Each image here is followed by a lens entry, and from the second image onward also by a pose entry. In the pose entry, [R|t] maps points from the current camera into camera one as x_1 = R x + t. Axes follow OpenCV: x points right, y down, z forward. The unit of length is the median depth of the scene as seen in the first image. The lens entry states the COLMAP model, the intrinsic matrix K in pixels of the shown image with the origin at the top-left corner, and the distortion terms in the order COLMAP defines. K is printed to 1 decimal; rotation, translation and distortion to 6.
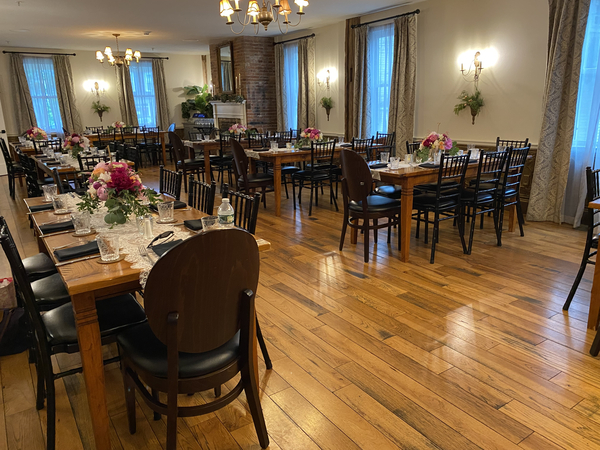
lens RADIAL K [[456.3, 0, 307.5], [0, 456.3, 219.7], [0, 0, 1]] dist [0.006589, 0.000190]
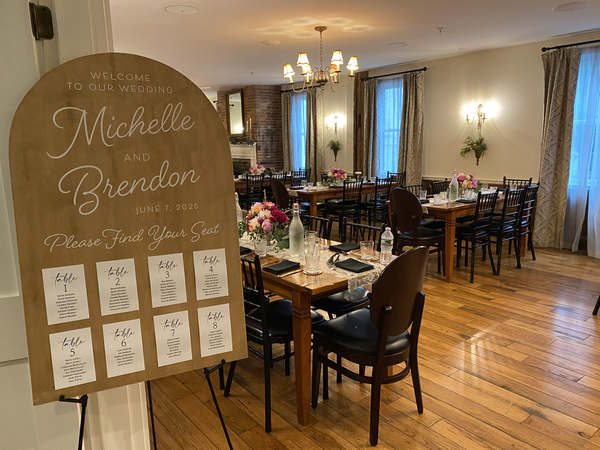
lens RADIAL K [[455.1, 0, 300.0], [0, 455.1, 225.0], [0, 0, 1]] dist [-0.001382, -0.001464]
pose [[0.997632, -0.013326, 0.067482, -0.171738], [0.017761, 0.997691, -0.065555, 0.009777], [-0.066452, 0.066598, 0.995565, -0.110103]]
